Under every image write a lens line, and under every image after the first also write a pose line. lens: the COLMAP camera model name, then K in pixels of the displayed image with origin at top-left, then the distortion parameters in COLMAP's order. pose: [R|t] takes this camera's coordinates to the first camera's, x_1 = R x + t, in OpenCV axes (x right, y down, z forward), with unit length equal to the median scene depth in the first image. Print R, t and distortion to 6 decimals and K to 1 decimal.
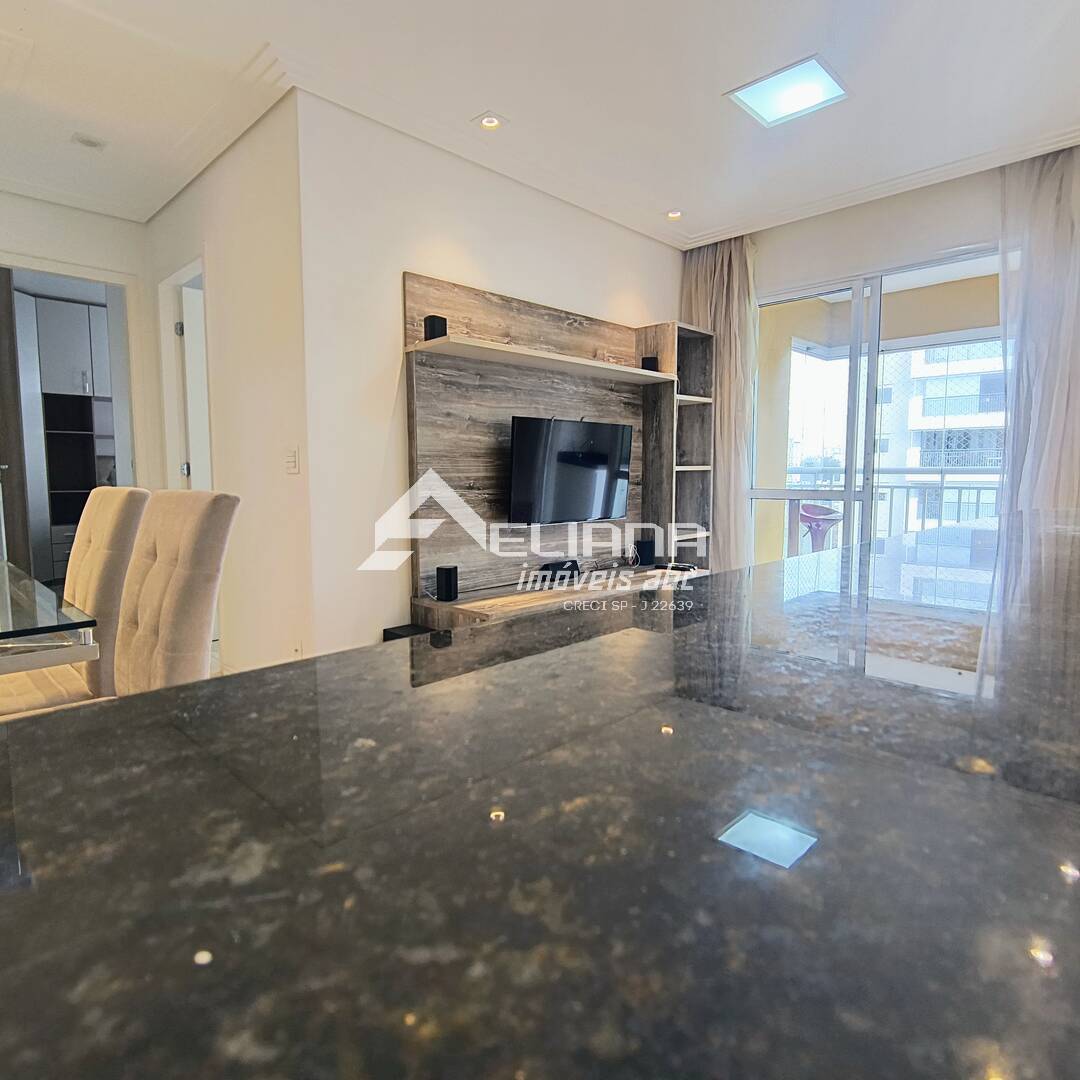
lens RADIAL K [[663.2, 0, 543.6], [0, 663.2, 528.3], [0, 0, 1]] dist [-0.006866, 0.004157]
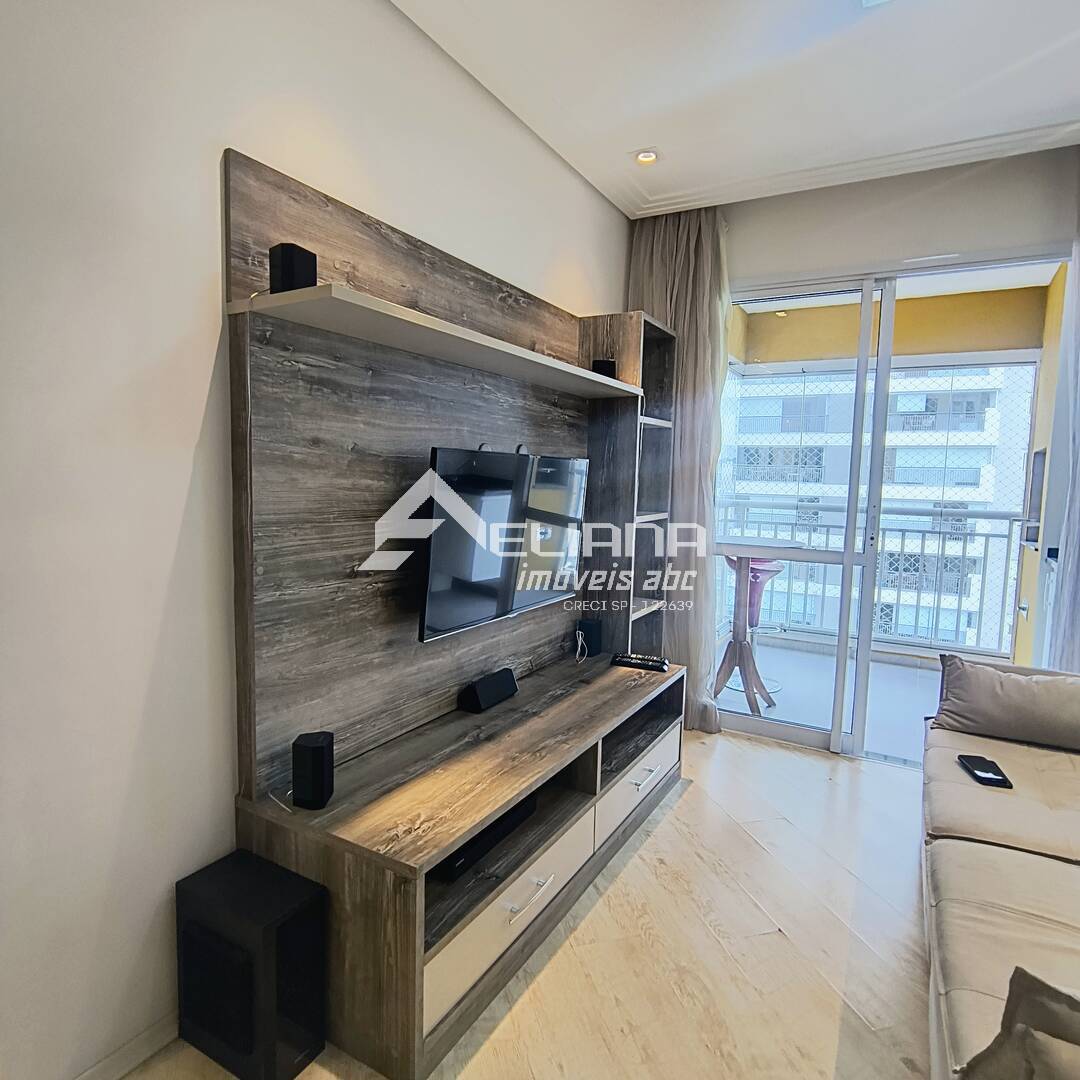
lens RADIAL K [[663.2, 0, 548.6], [0, 663.2, 531.6], [0, 0, 1]] dist [-0.006866, 0.004157]
pose [[0.964126, 0.005439, 0.265390, -0.091166], [-0.006006, 0.999981, 0.001326, -0.089061], [-0.265378, -0.002872, 0.964140, 0.388098]]
